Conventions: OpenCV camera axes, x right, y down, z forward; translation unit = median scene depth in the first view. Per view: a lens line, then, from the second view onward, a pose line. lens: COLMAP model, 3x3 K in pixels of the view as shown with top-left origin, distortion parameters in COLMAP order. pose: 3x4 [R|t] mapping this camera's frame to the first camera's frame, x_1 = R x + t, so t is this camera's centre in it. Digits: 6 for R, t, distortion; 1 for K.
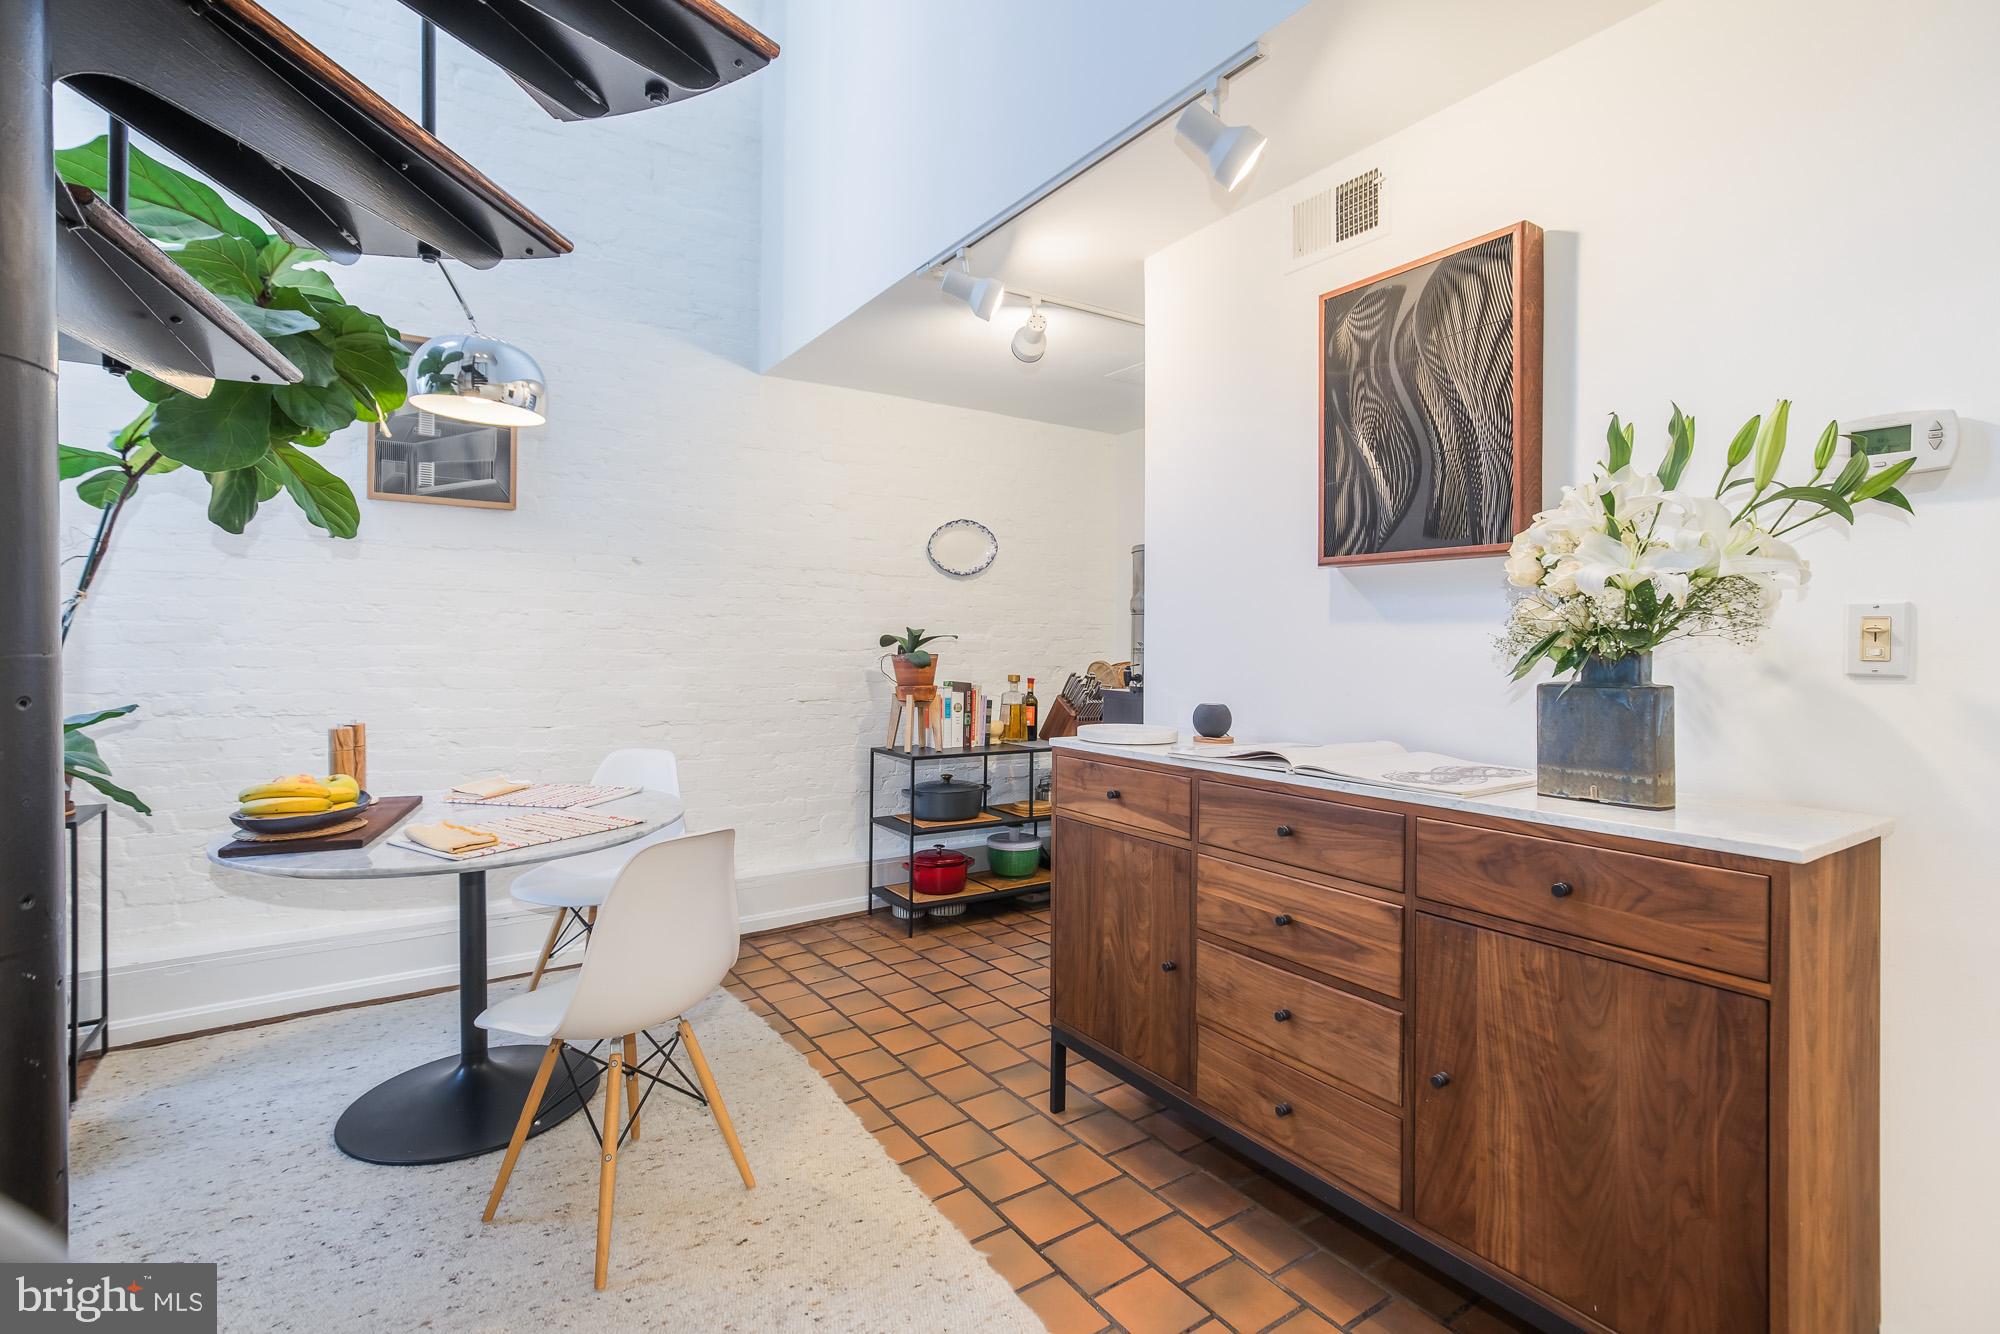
lens RADIAL K [[924.3, 0, 983.8], [0, 924.3, 647.0], [0, 0, 1]] dist [-0.013355, 0.007336]
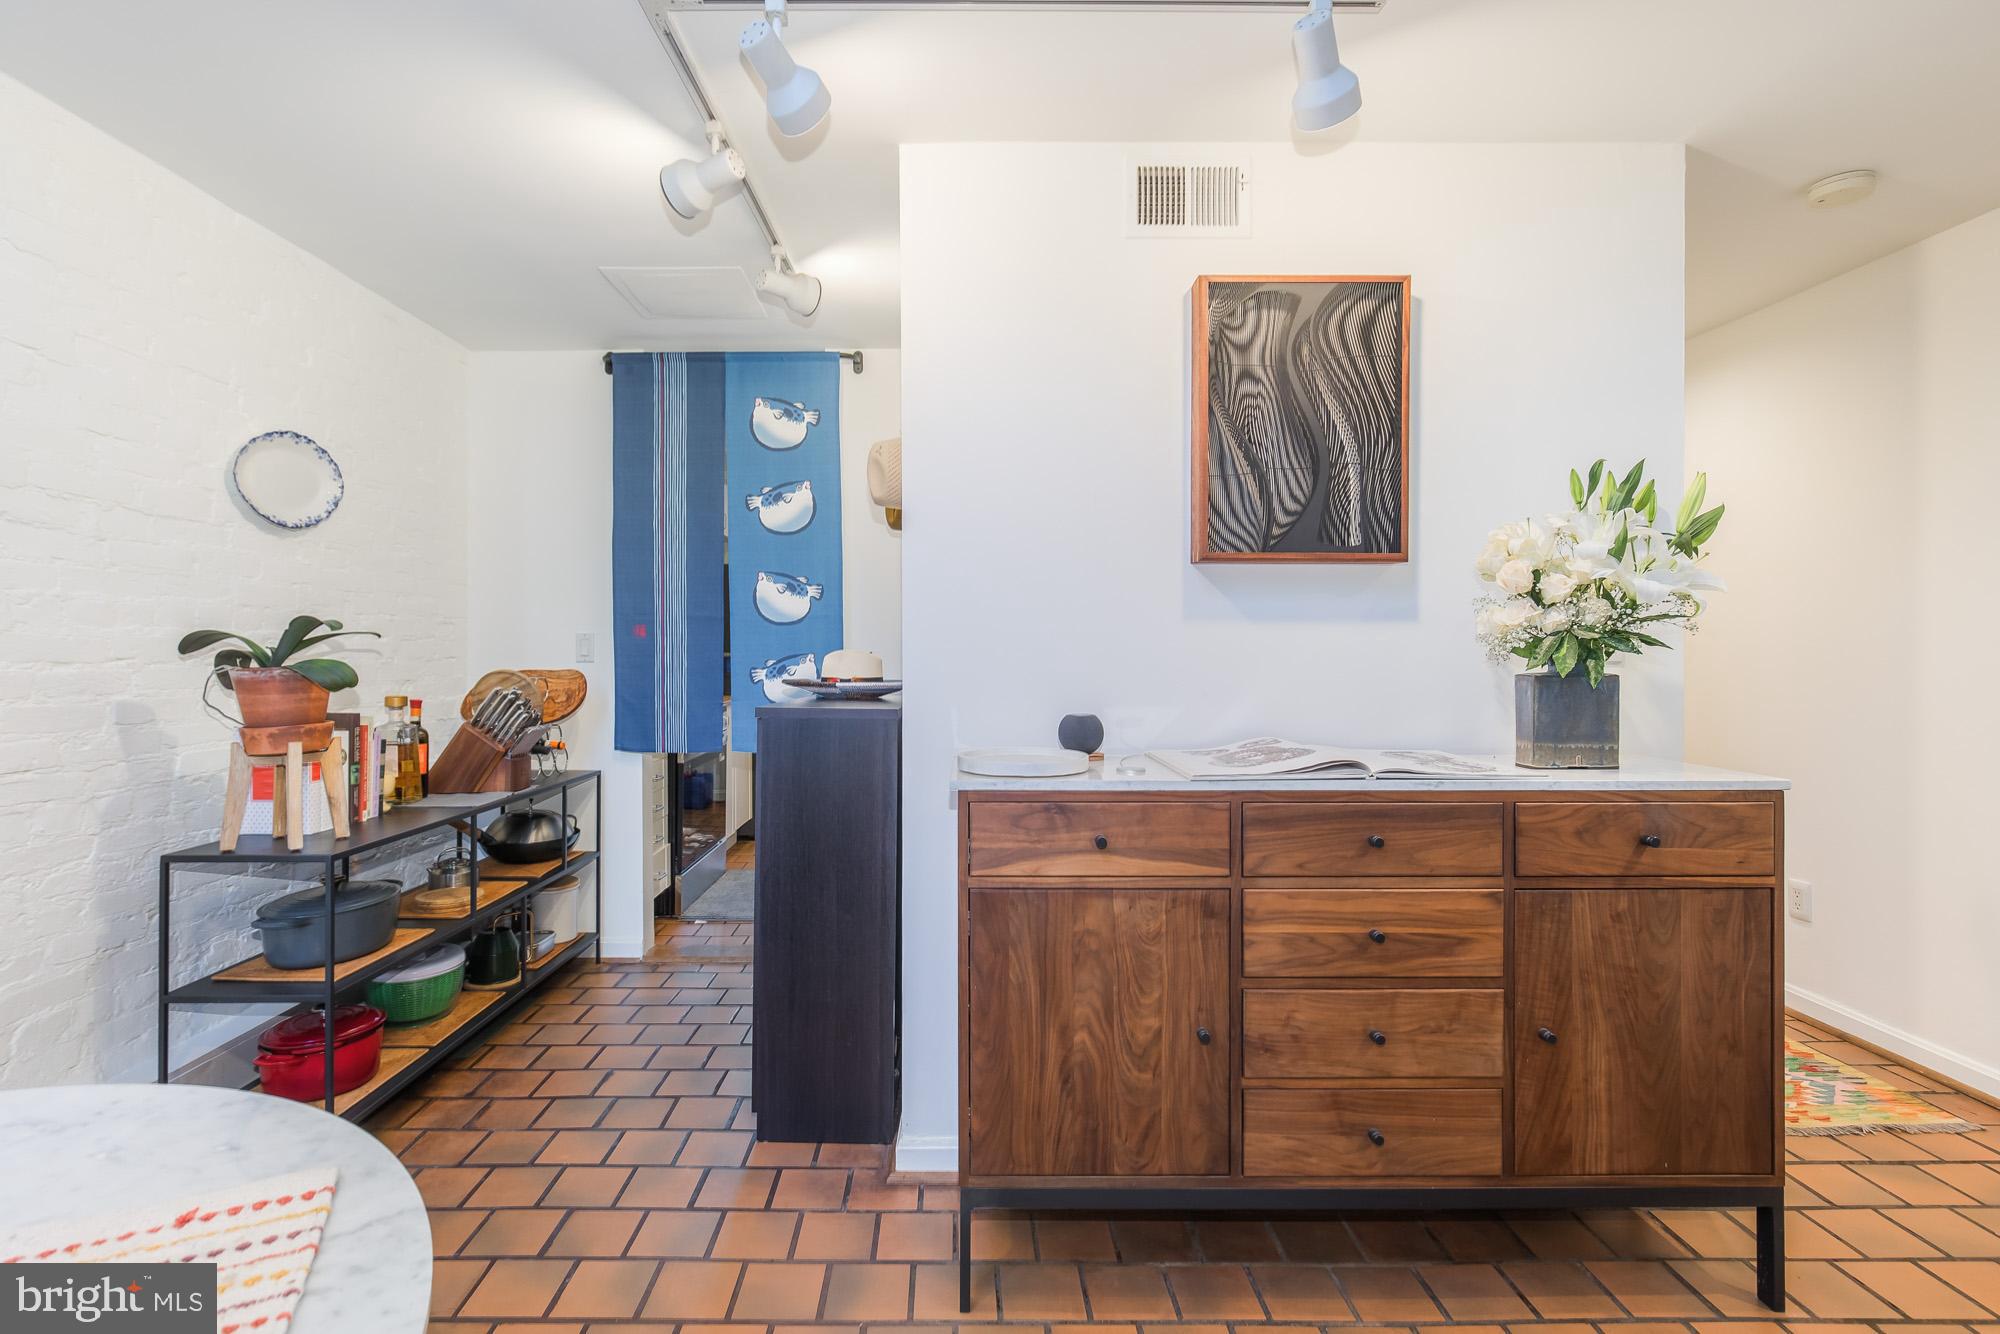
lens RADIAL K [[924.3, 0, 983.8], [0, 924.3, 647.0], [0, 0, 1]] dist [-0.013355, 0.007336]
pose [[0.546126, -0.005794, 0.837683, -0.779680], [0.006823, 0.999974, 0.002468, -0.005097], [-0.837675, 0.004367, 0.546151, 0.938825]]
